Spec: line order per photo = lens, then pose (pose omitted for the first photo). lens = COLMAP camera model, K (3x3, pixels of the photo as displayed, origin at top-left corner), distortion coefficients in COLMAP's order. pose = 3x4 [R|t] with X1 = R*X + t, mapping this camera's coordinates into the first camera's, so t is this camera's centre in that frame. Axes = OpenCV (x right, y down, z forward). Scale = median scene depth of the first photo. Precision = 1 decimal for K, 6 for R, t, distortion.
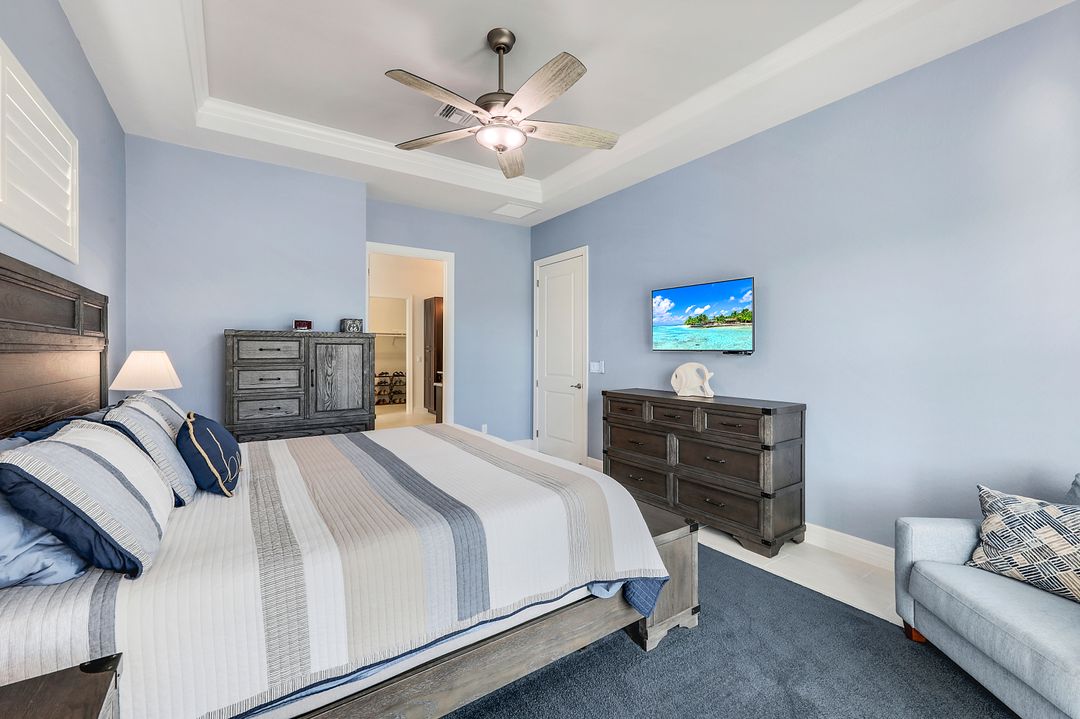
lens RADIAL K [[444.5, 0, 539.1], [0, 444.5, 354.1], [0, 0, 1]] dist [0.002425, 0.000056]
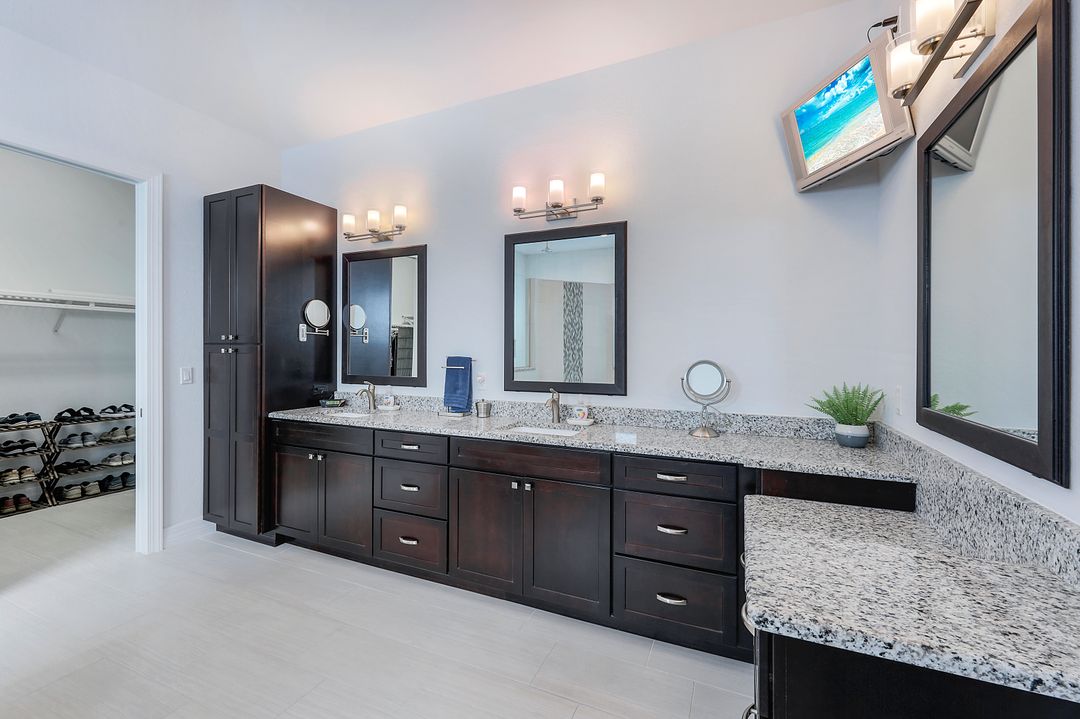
lens RADIAL K [[444.5, 0, 545.1], [0, 444.5, 354.5], [0, 0, 1]] dist [0.002425, 0.000056]
pose [[0.848202, 0.002375, 0.529668, -0.191611], [-0.001936, 0.999997, -0.001383, -0.004140], [-0.529670, 0.000147, 0.848204, 0.506889]]
